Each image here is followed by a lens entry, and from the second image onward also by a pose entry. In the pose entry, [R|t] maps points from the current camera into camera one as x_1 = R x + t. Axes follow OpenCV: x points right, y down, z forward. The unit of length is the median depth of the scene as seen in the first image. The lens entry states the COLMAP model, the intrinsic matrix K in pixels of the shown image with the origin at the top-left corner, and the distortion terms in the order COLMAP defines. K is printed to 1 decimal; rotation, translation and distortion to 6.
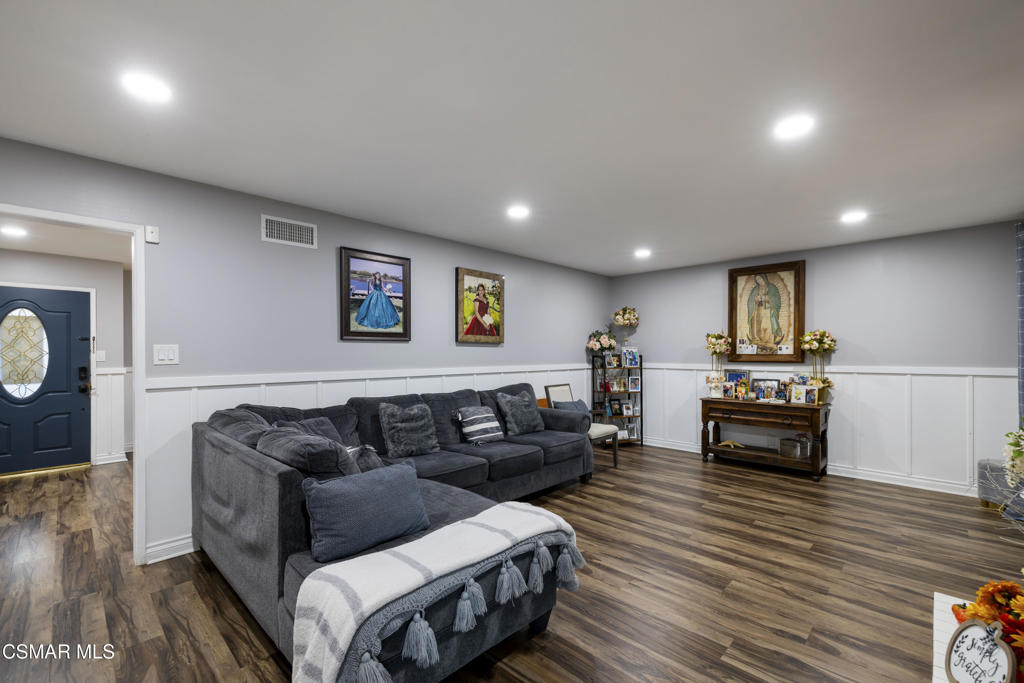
lens RADIAL K [[437.5, 0, 507.4], [0, 437.5, 350.0], [0, 0, 1]] dist [0.002109, 0.000413]
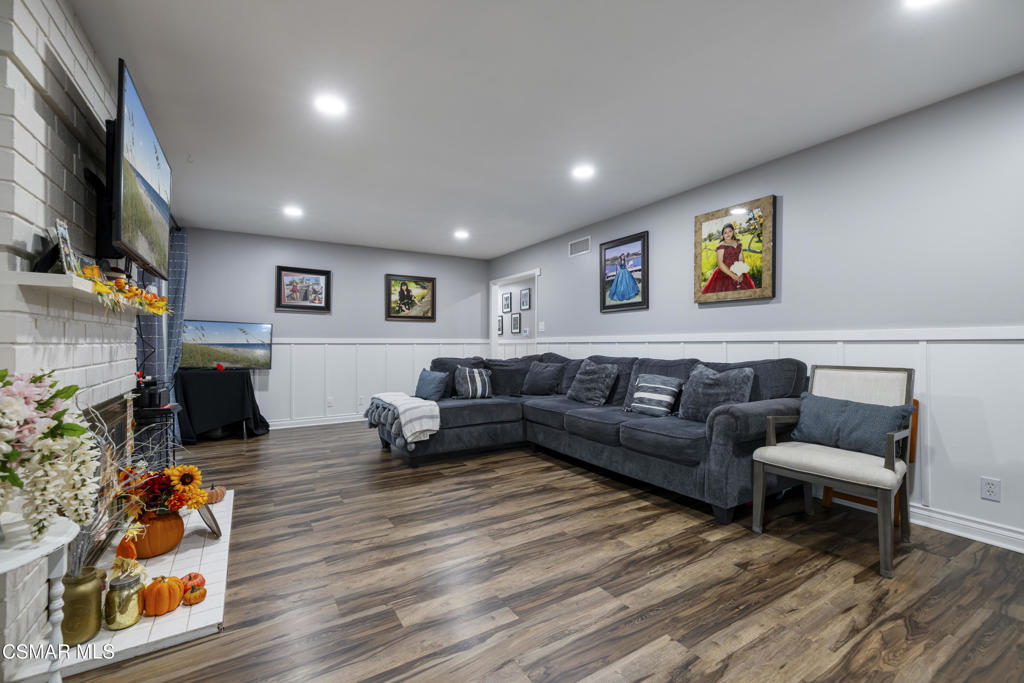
lens RADIAL K [[437.5, 0, 507.2], [0, 437.5, 340.2], [0, 0, 1]] dist [0.002109, 0.000413]
pose [[-0.254092, -0.007409, -0.967152, 0.917381], [0.008756, 0.999912, -0.009960, 0.066358], [0.967140, -0.010999, -0.254005, 0.969230]]
